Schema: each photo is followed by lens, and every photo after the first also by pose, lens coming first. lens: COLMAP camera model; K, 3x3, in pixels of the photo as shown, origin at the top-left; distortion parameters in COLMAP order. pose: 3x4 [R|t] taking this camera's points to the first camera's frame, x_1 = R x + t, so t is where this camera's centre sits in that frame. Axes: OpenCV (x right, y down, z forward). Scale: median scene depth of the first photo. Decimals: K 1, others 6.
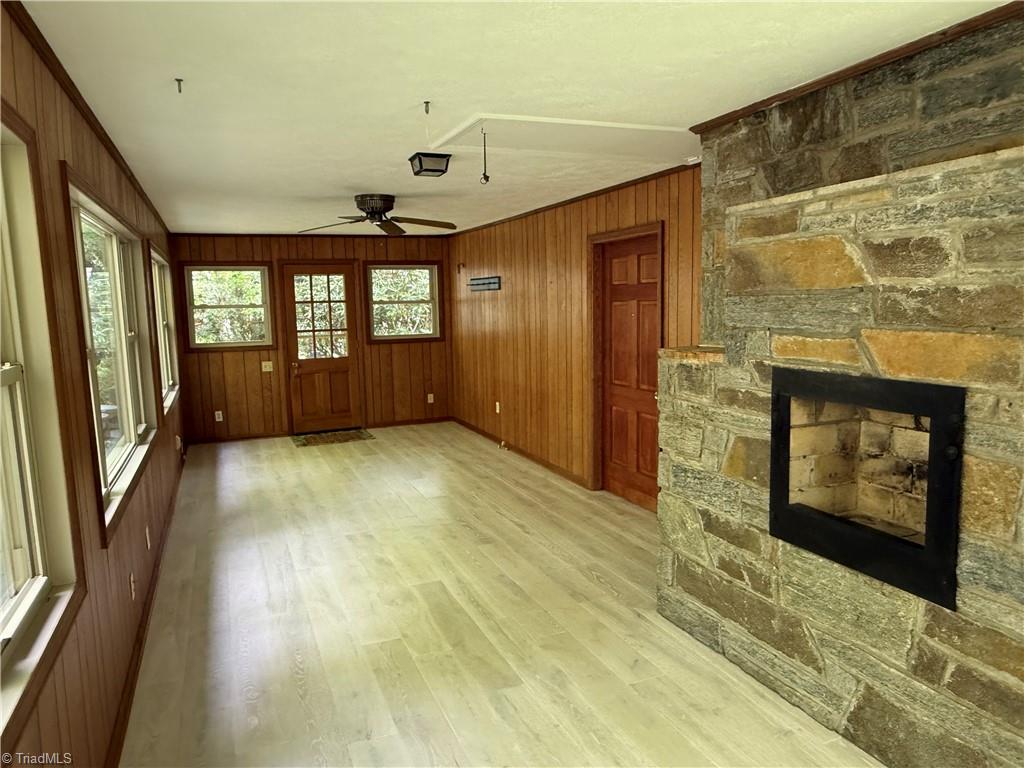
lens RADIAL K [[710.9, 0, 505.9], [0, 710.9, 391.4], [0, 0, 1]] dist [-0.007938, -0.001478]
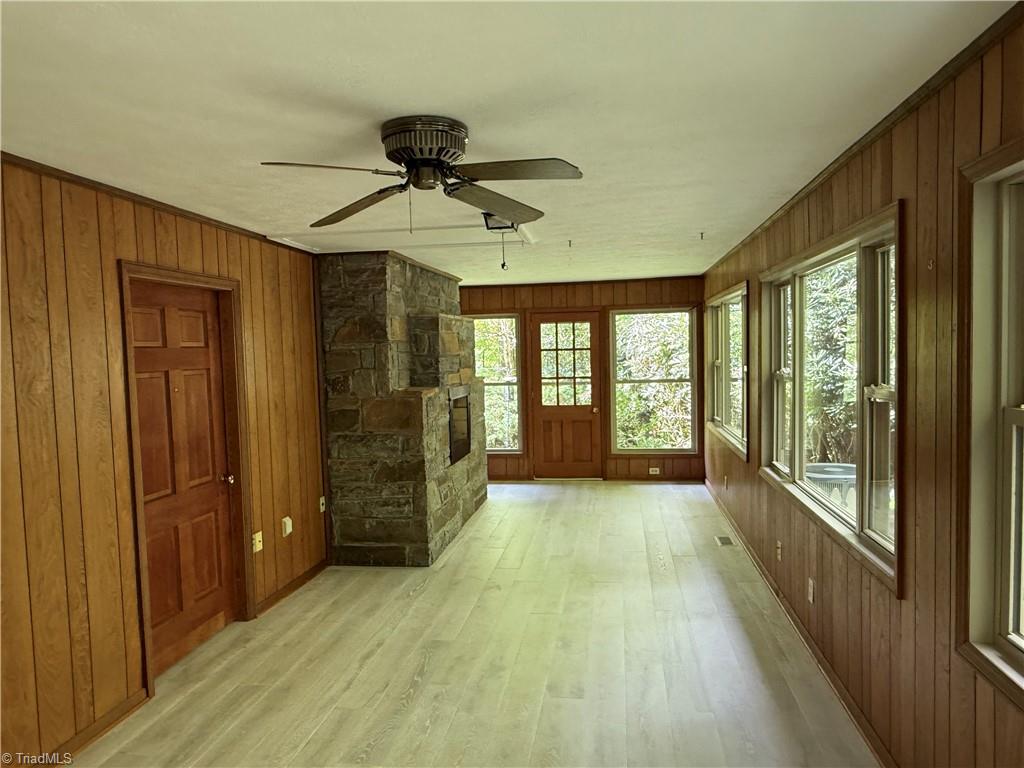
lens RADIAL K [[710.9, 0, 507.3], [0, 710.9, 386.1], [0, 0, 1]] dist [-0.007938, -0.001478]
pose [[-0.859360, 0.027422, 0.510636, -0.516691], [0.115460, 0.983180, 0.141512, -0.188857], [-0.498166, 0.180568, -0.848072, 1.559675]]
